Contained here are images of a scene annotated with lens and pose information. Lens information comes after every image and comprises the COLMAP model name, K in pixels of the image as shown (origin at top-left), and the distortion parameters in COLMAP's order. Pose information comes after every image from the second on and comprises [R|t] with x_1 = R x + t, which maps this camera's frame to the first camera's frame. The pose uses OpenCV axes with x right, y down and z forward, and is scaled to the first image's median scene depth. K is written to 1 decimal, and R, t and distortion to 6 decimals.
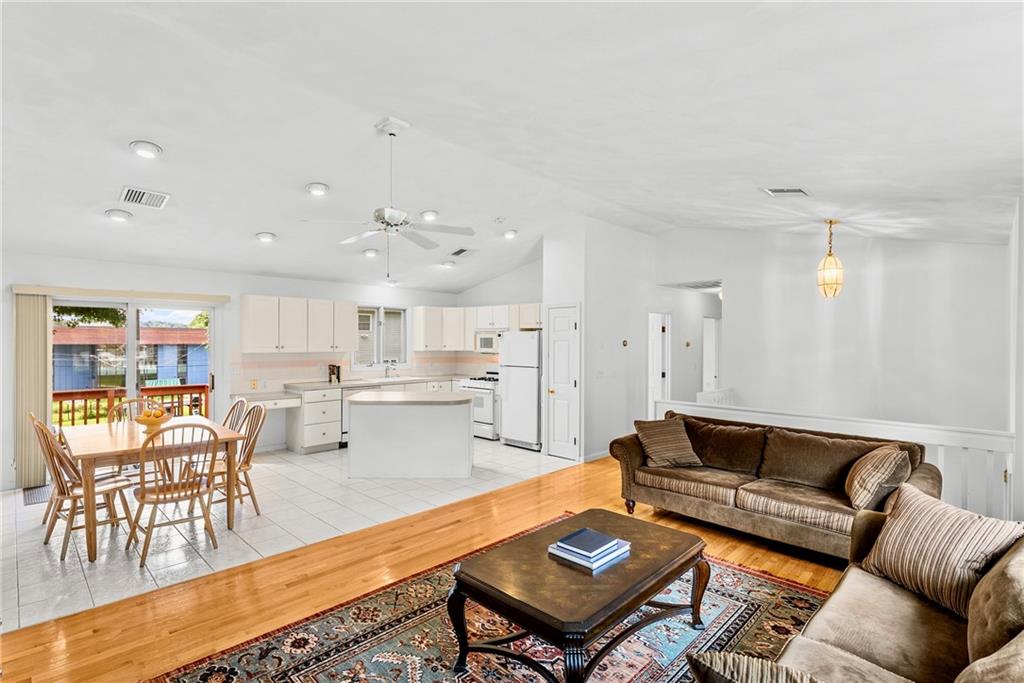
lens RADIAL K [[494.3, 0, 512.7], [0, 494.3, 341.7], [0, 0, 1]] dist [0.002990, 0.001739]
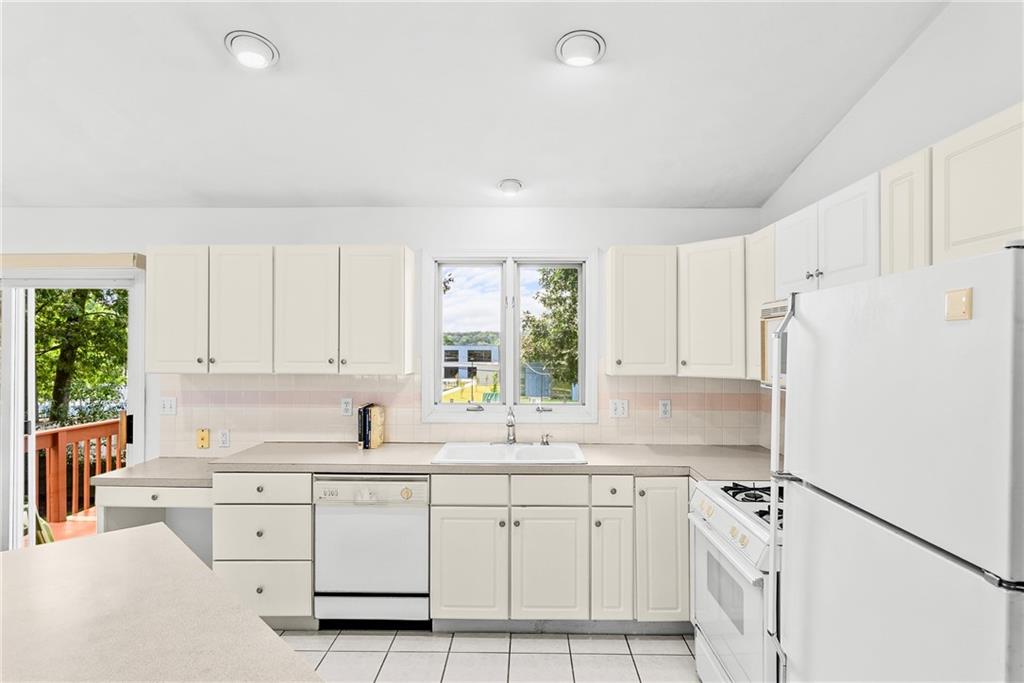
lens RADIAL K [[550.6, 0, 501.8], [0, 550.6, 345.1], [0, 0, 1]] dist [0.003961, -0.001285]
pose [[0.661021, -0.007017, -0.750335, 0.061070], [0.002490, 0.999971, -0.007158, 0.000537], [0.750364, 0.002863, 0.661019, 0.778774]]
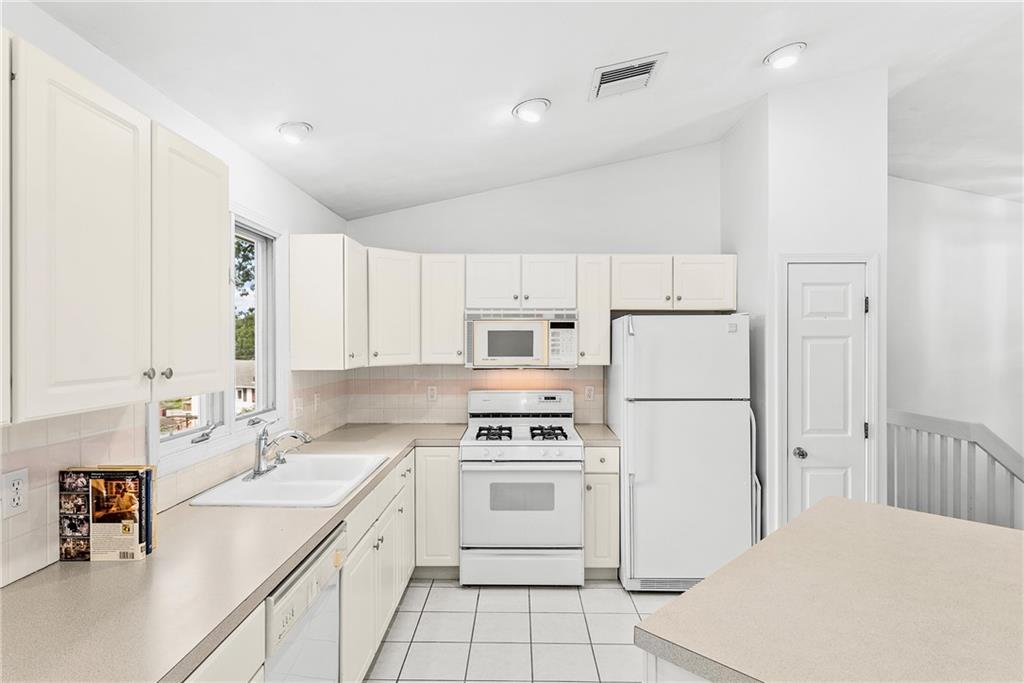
lens RADIAL K [[550.6, 0, 528.2], [0, 550.6, 343.4], [0, 0, 1]] dist [0.003961, -0.001285]
pose [[0.715685, -0.010750, 0.698341, -0.390233], [0.005959, 0.999939, 0.009285, -0.001787], [-0.698398, -0.002484, 0.715705, 0.731933]]
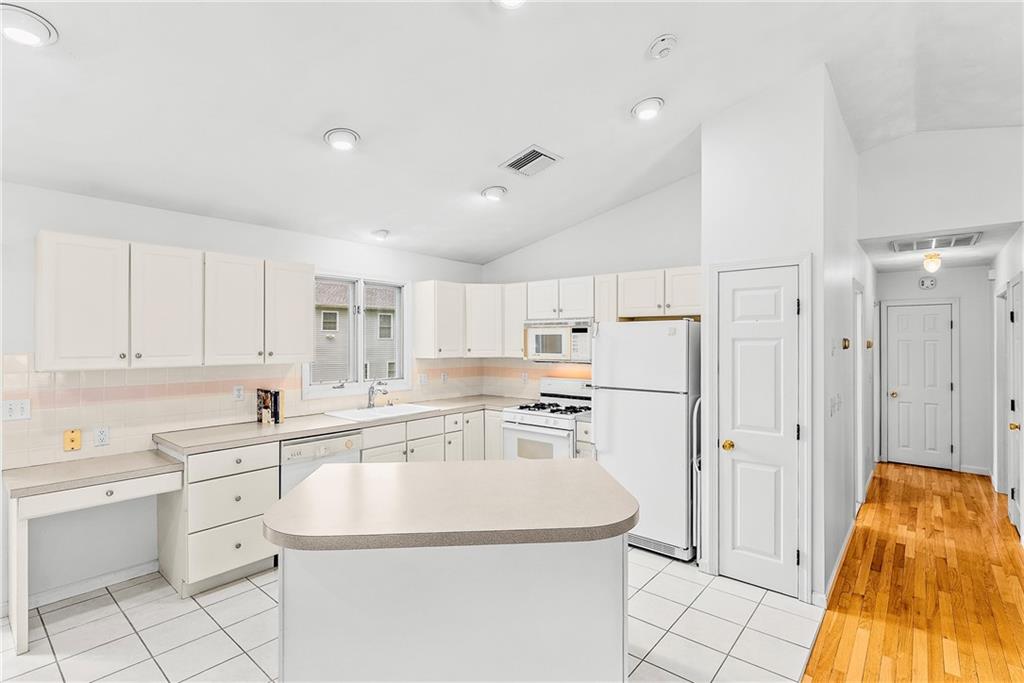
lens RADIAL K [[494.3, 0, 514.1], [0, 494.3, 338.7], [0, 0, 1]] dist [0.002990, 0.001739]
pose [[0.997913, -0.004602, 0.064412, -0.141589], [0.005032, 0.999966, -0.006512, 0.000244], [-0.064380, 0.006823, 0.997902, 0.478093]]
